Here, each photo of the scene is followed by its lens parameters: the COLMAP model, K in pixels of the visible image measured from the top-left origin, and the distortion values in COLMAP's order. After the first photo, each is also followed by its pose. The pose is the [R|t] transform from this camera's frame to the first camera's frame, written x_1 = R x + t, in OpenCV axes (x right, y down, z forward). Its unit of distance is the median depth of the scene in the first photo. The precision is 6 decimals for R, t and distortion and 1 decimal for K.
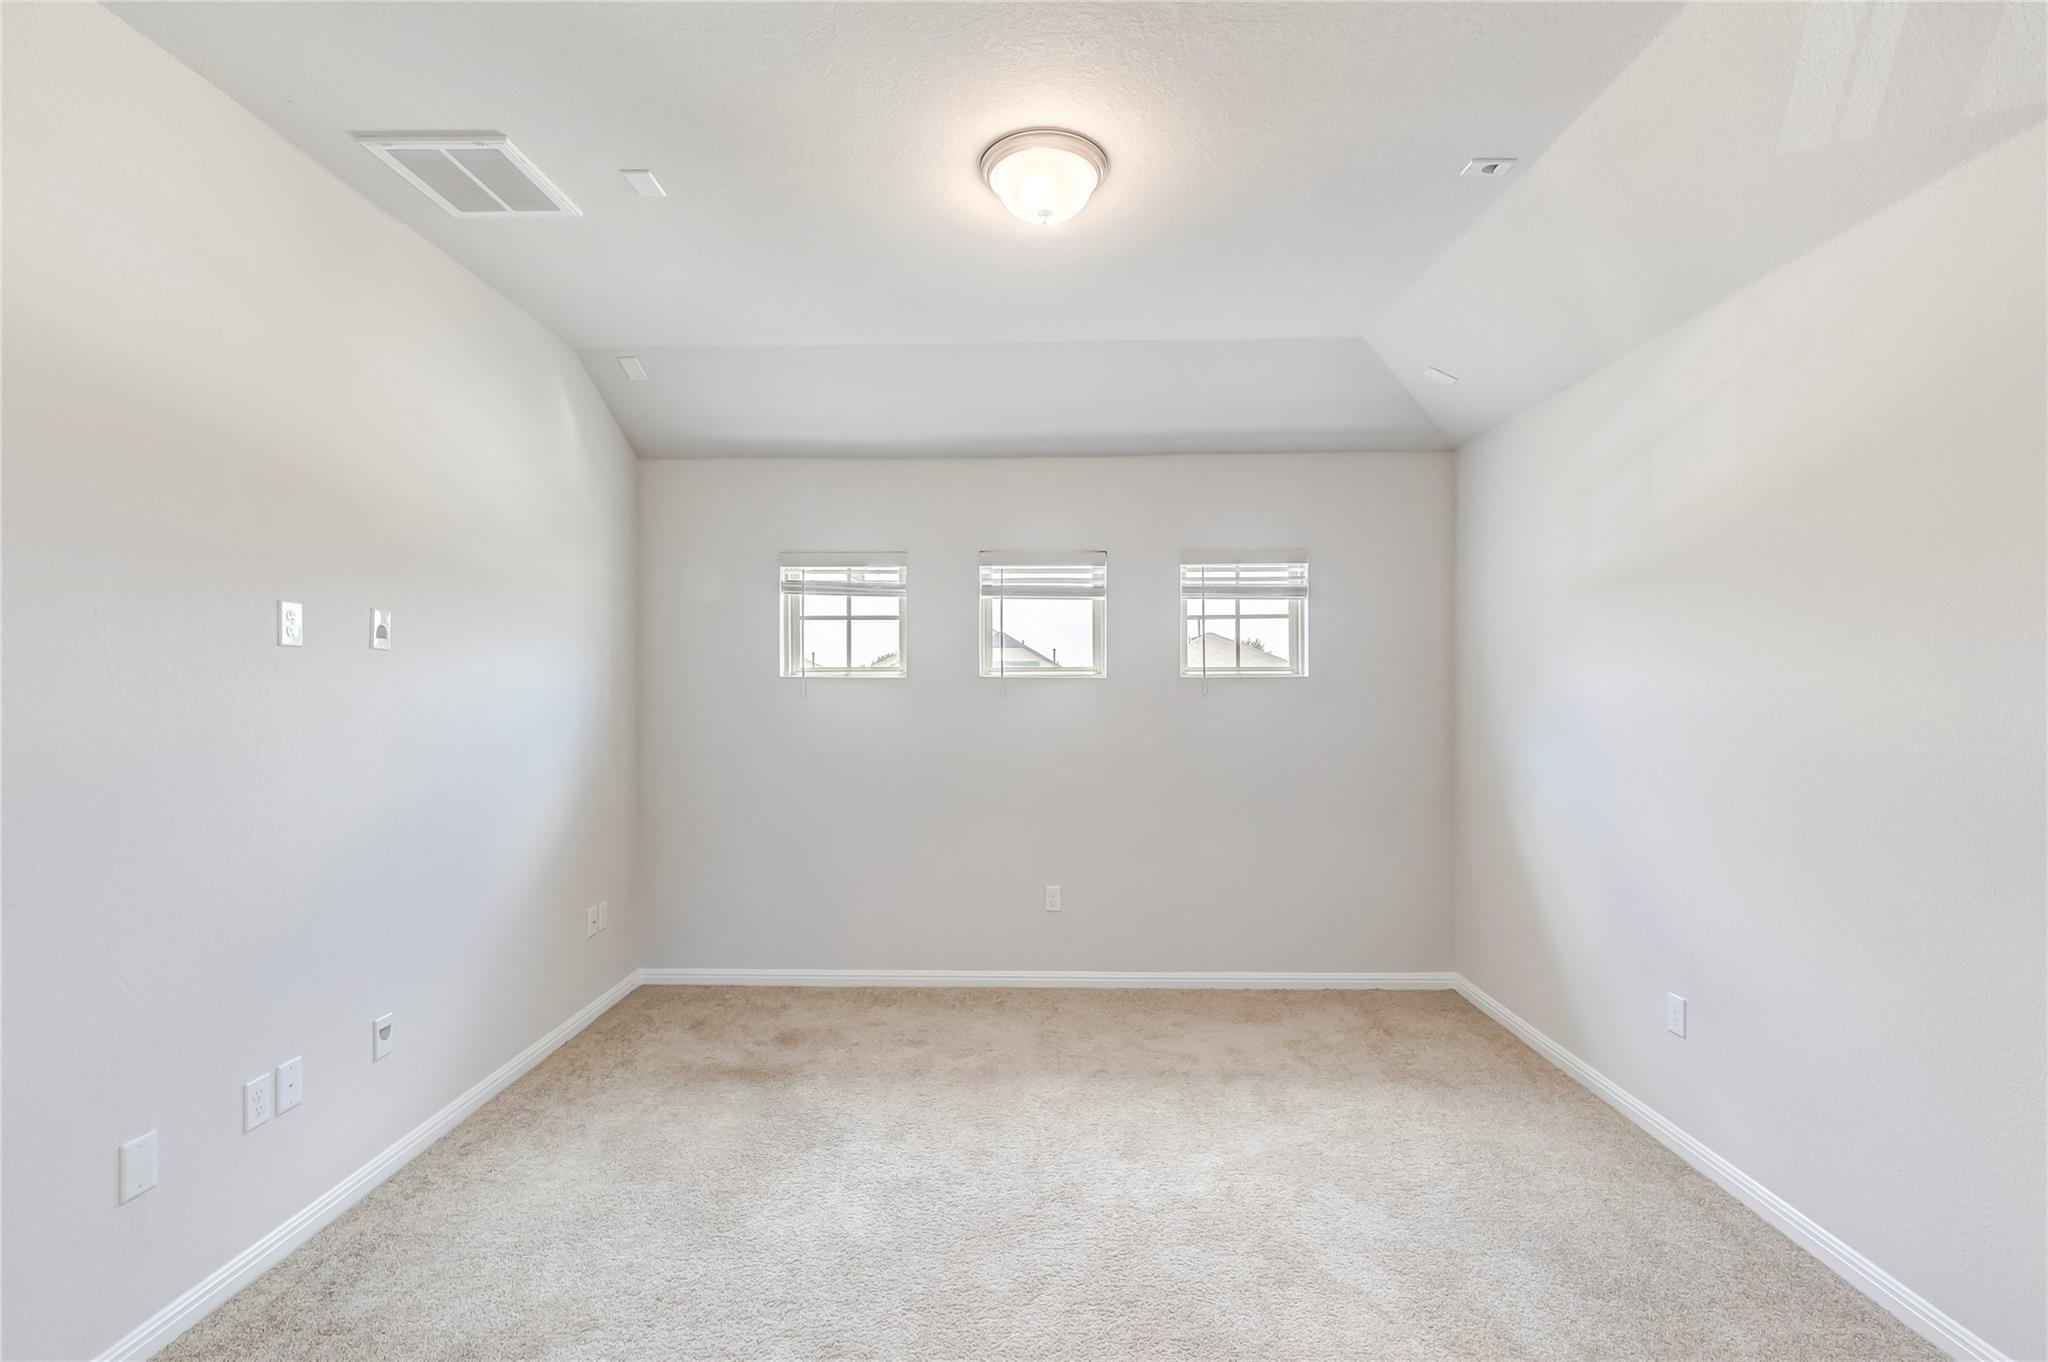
lens RADIAL K [[922.2, 0, 1018.1], [0, 922.2, 683.7], [0, 0, 1]] dist [0.003923, 0.001164]
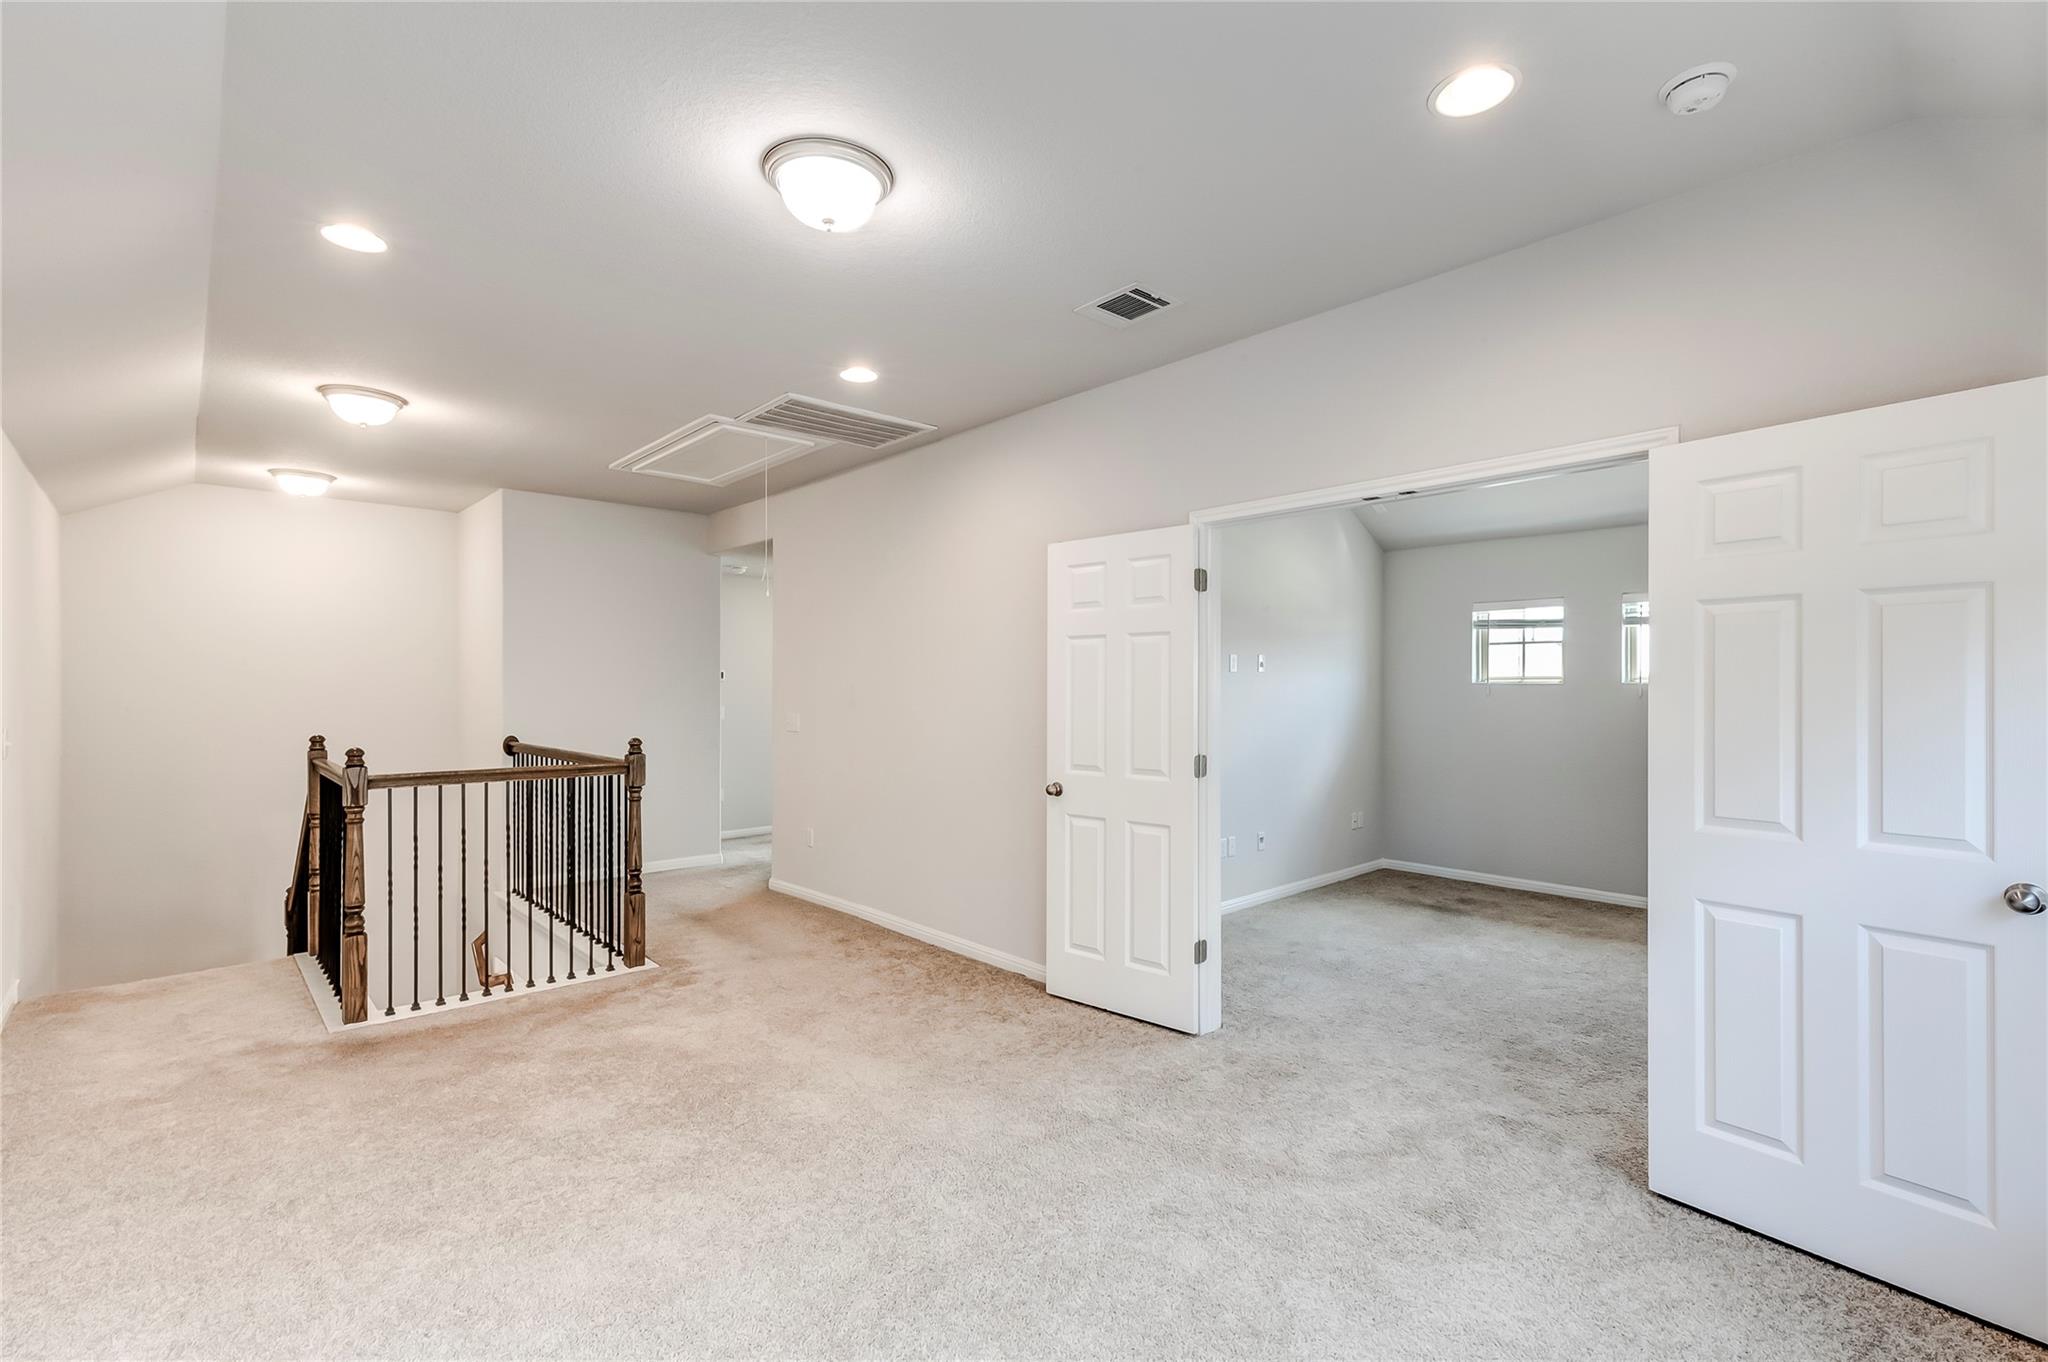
lens RADIAL K [[922.2, 0, 1019.5], [0, 922.2, 679.2], [0, 0, 1]] dist [0.003923, 0.001164]
pose [[0.692020, 0.000783, -0.721878, 0.334127], [-0.004197, 0.999987, -0.002938, -0.005918], [0.721867, 0.005062, 0.692014, -0.619923]]
